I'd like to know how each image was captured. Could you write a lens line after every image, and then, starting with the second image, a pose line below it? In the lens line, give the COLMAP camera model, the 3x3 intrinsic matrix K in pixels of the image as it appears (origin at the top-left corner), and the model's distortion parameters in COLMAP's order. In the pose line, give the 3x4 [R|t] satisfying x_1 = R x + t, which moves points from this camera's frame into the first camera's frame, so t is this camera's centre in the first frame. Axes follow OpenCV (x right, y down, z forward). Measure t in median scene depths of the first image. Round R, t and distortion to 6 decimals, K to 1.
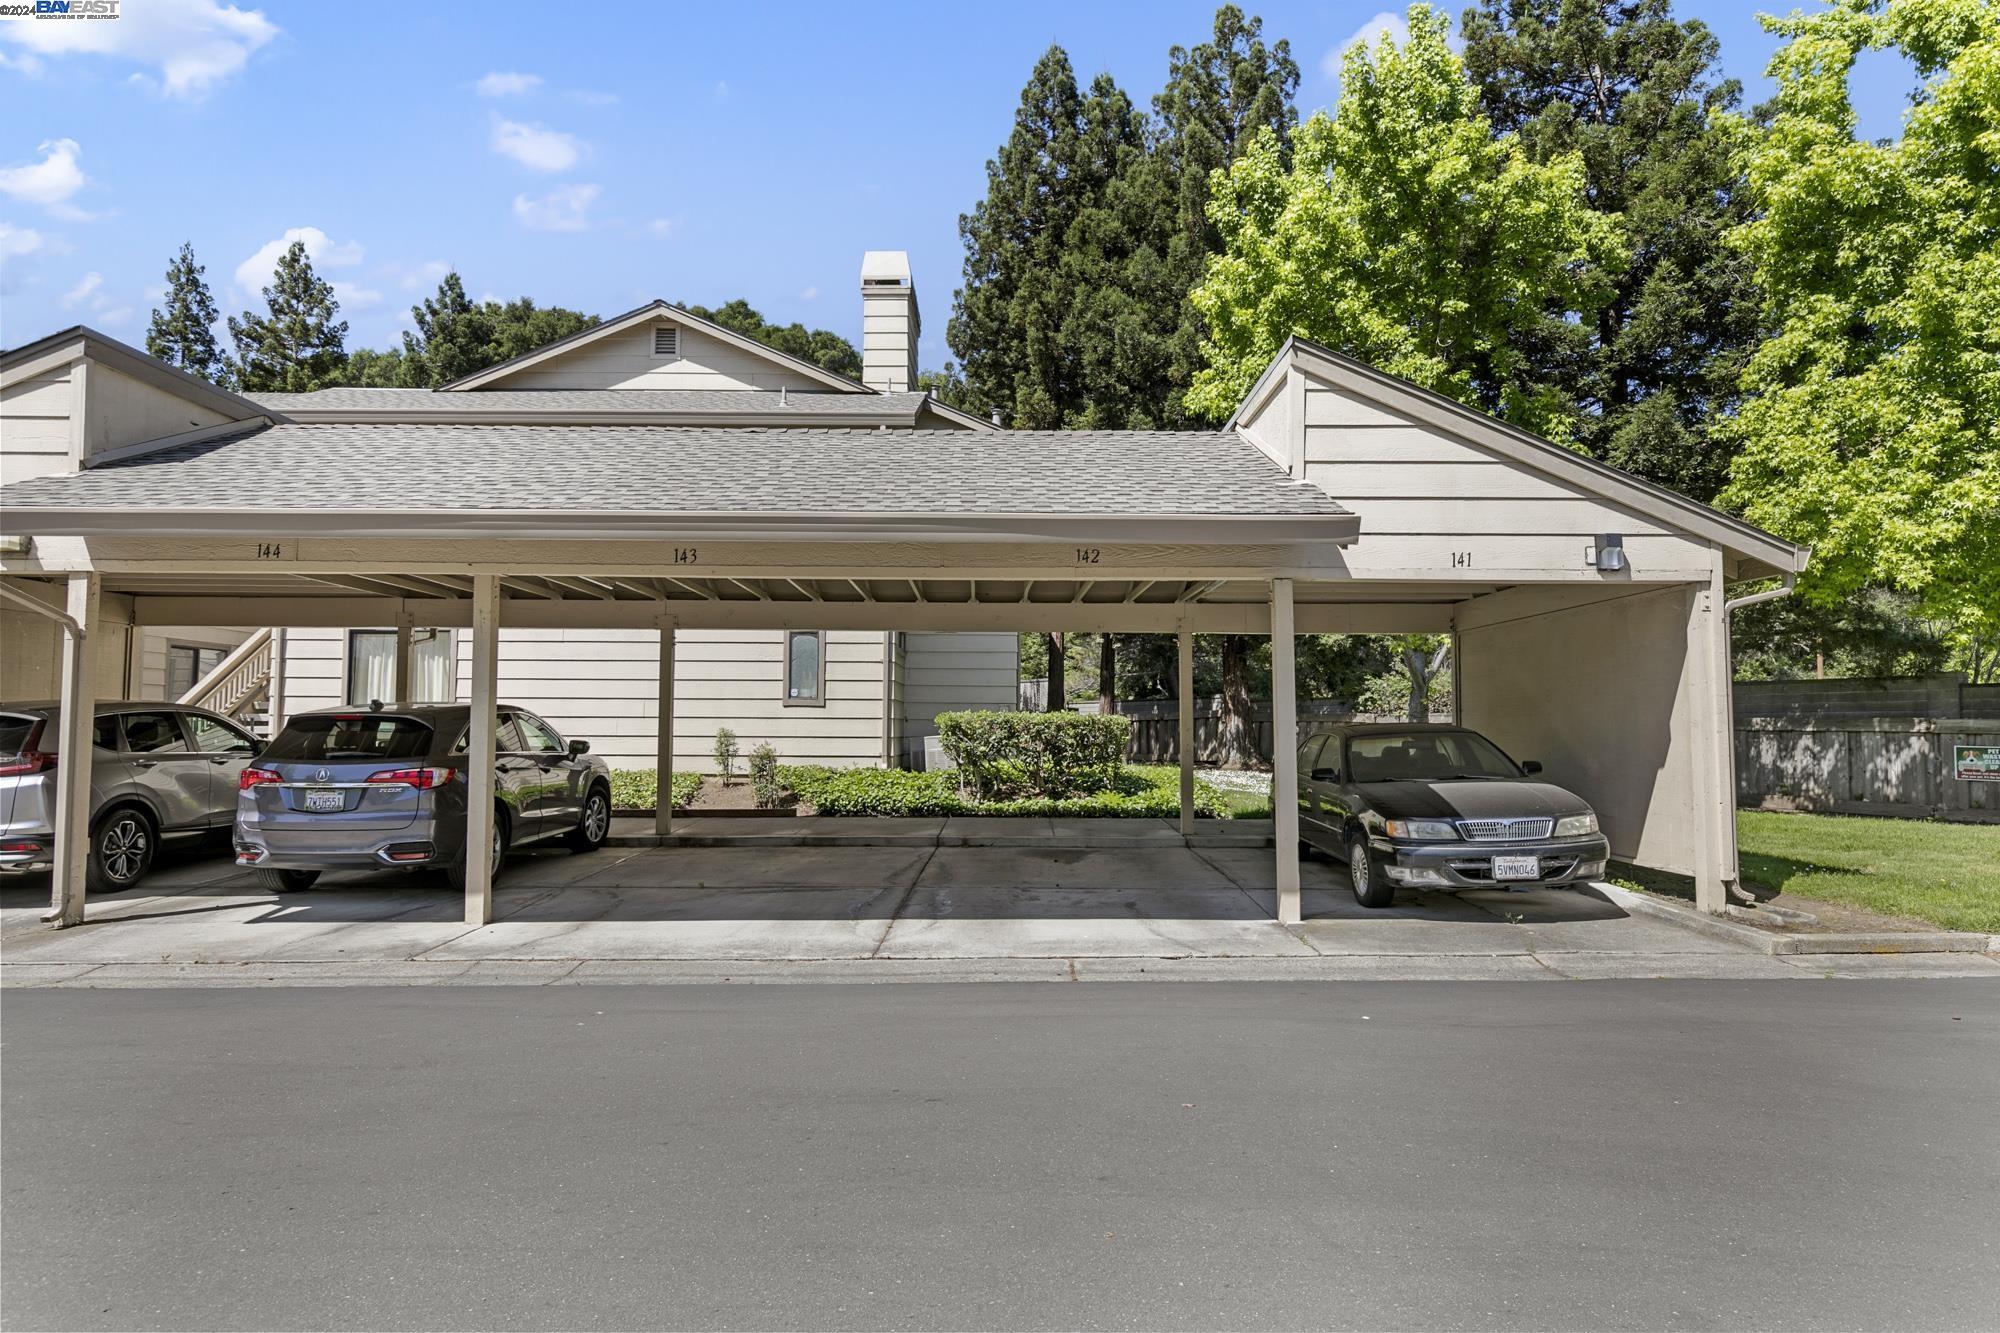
lens RADIAL K [[1175.4, 0, 1000.0], [0, 1175.4, 667.7], [0, 0, 1]] dist [-0.000644, -0.002492]
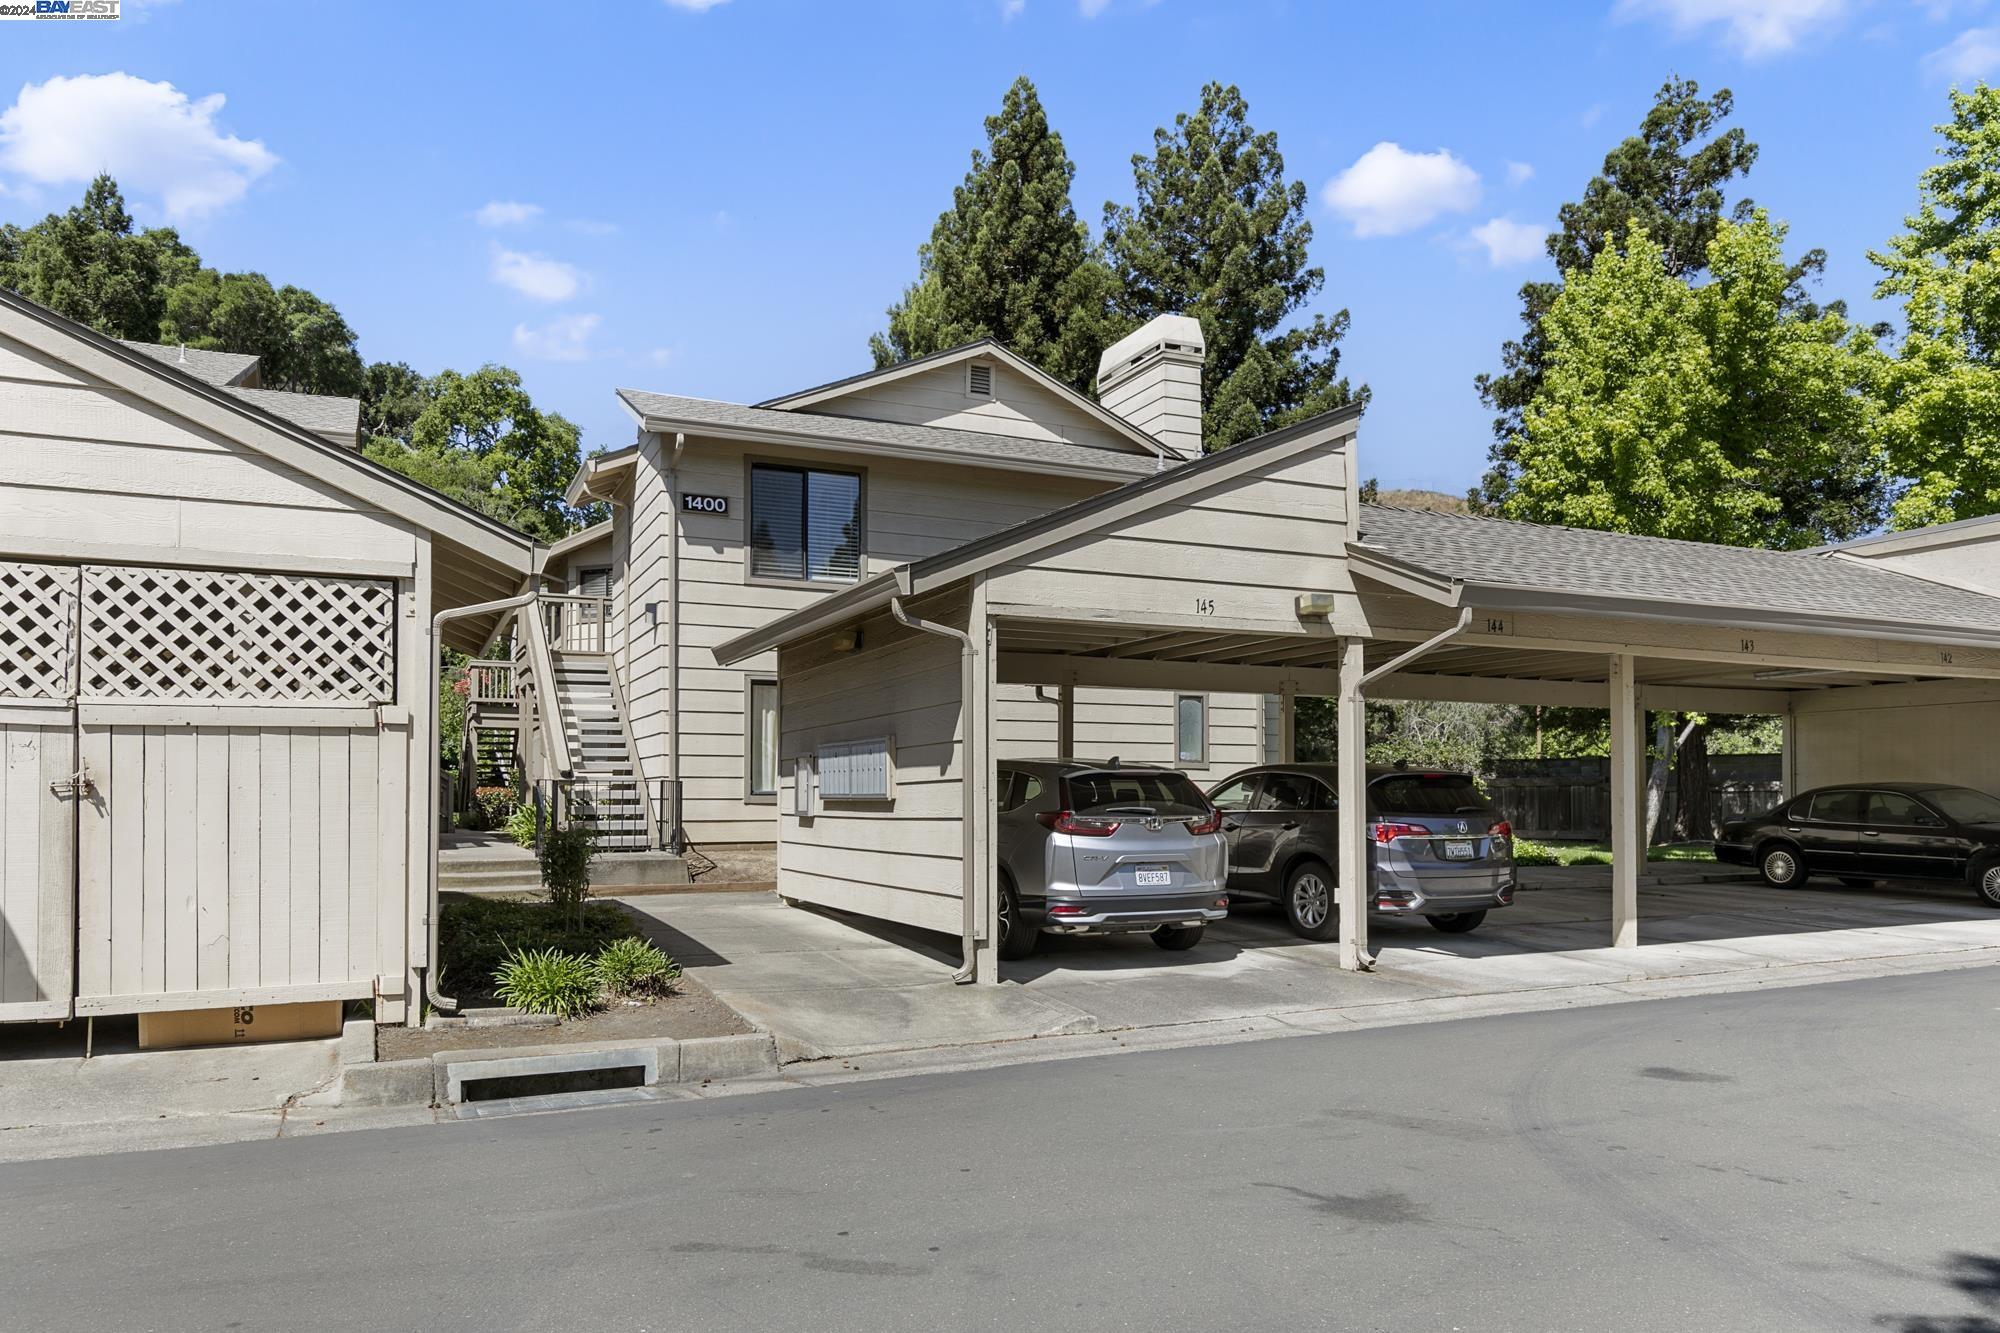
lens RADIAL K [[1336.2, 0, 974.1], [0, 1336.2, 774.2], [0, 0, 1]] dist [-0.003166, 0.002250]
pose [[0.912103, 0.001681, 0.409958, -0.854123], [-0.015453, 0.999422, 0.030283, 0.005628], [-0.409670, -0.033956, 0.911601, 0.022244]]
